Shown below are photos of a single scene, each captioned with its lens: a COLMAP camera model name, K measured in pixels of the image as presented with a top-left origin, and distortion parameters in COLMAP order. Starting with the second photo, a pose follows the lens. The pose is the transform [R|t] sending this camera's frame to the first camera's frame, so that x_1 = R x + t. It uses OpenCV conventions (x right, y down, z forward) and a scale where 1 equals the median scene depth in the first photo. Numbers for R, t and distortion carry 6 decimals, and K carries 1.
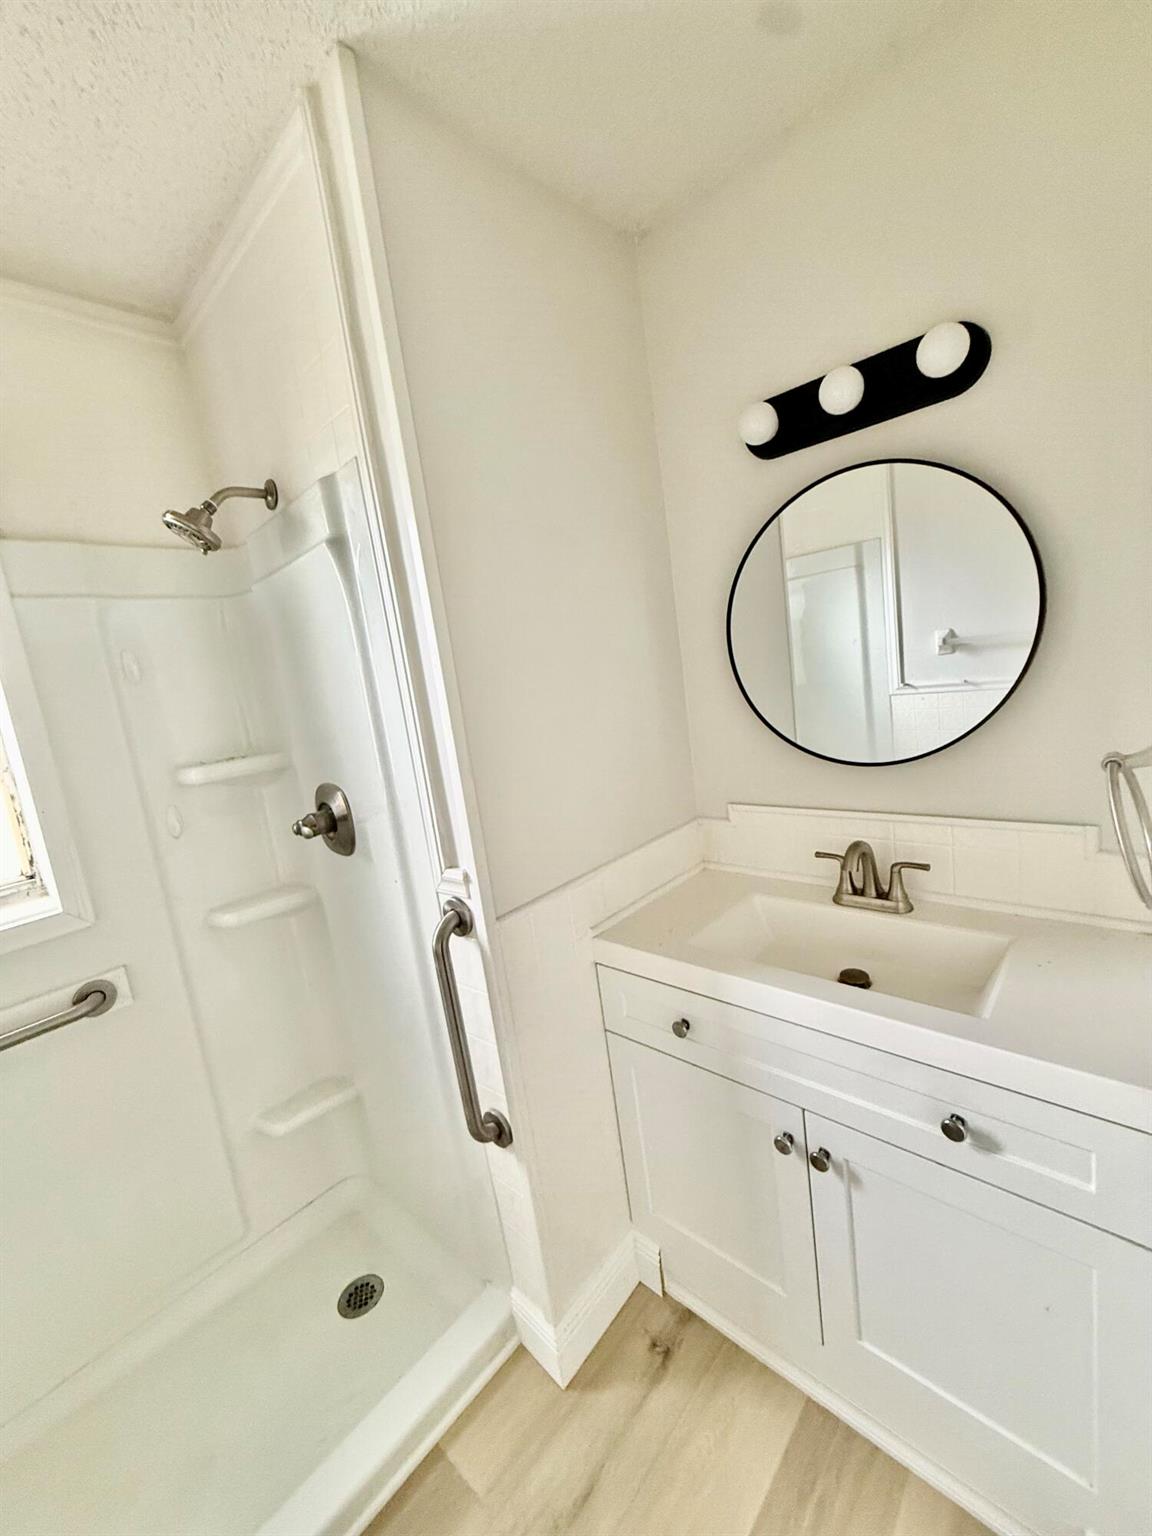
lens RADIAL K [[611.0, 0, 572.3], [0, 611.0, 761.0], [0, 0, 1]] dist [0.000414, 0.000038]
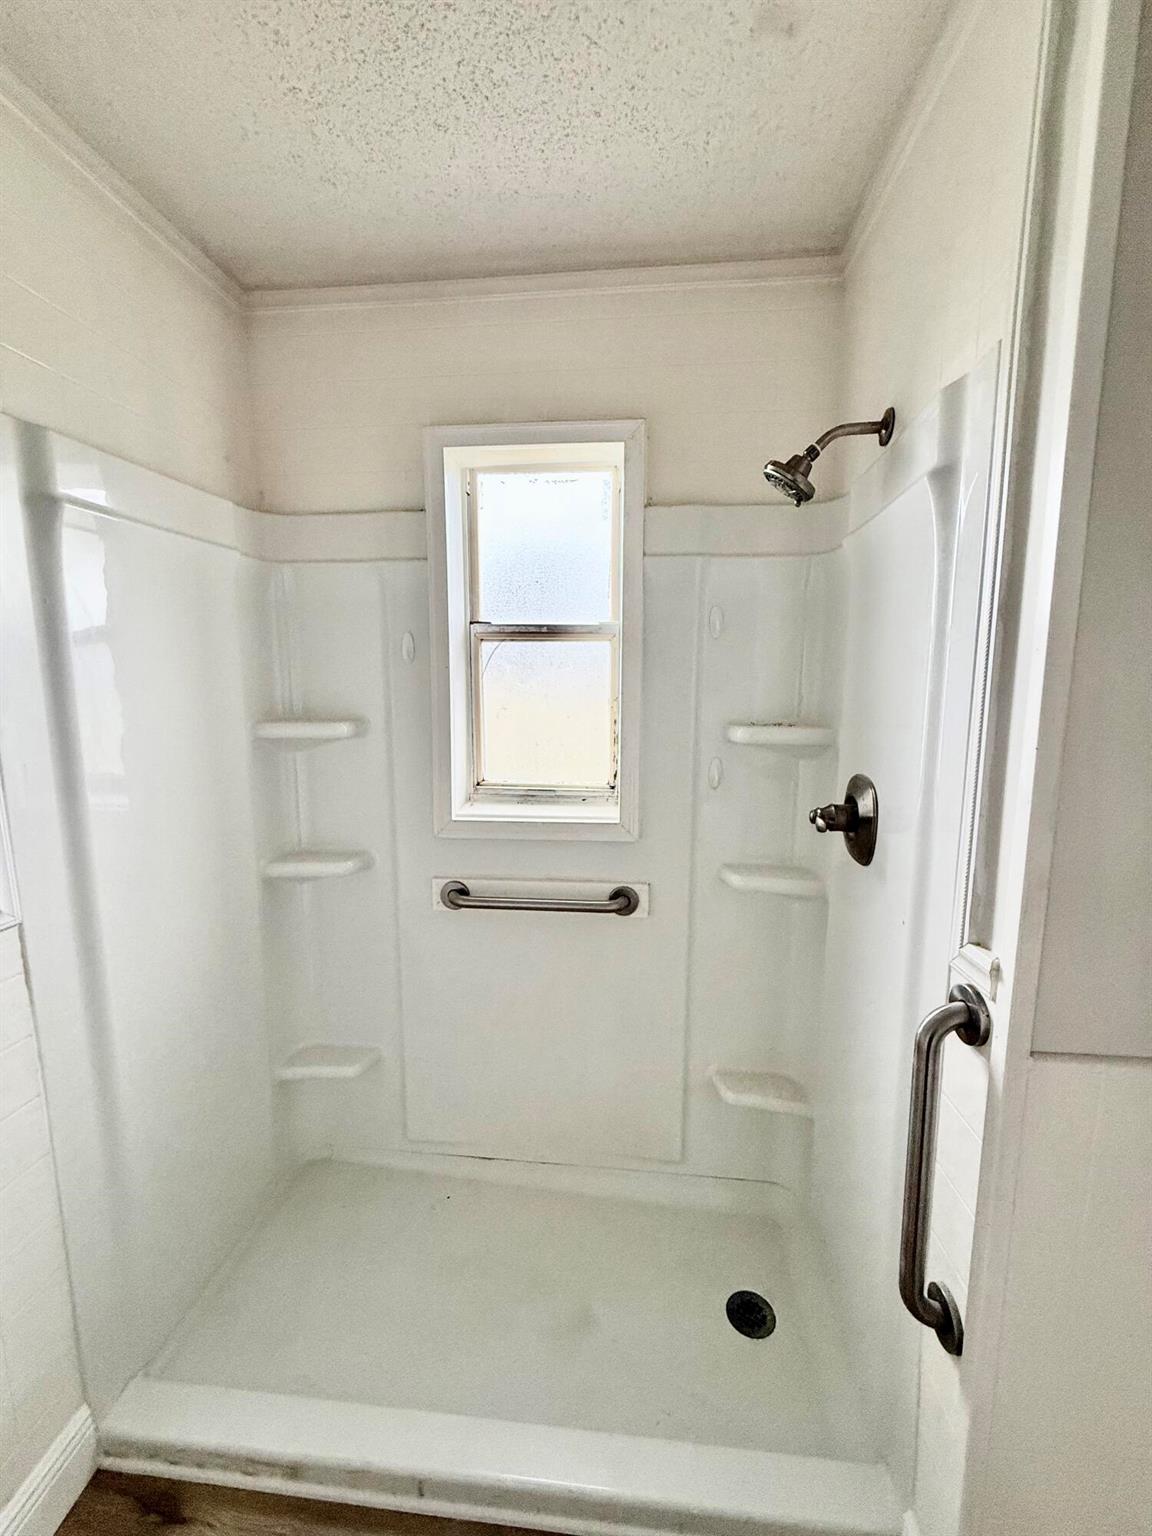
lens RADIAL K [[611.0, 0, 577.3], [0, 611.0, 763.4], [0, 0, 1]] dist [0.000414, 0.000038]
pose [[0.594436, 0.242158, -0.766815, 0.010199], [-0.197438, 0.968342, 0.152745, -0.035027], [0.779528, 0.060601, 0.623429, 0.184101]]
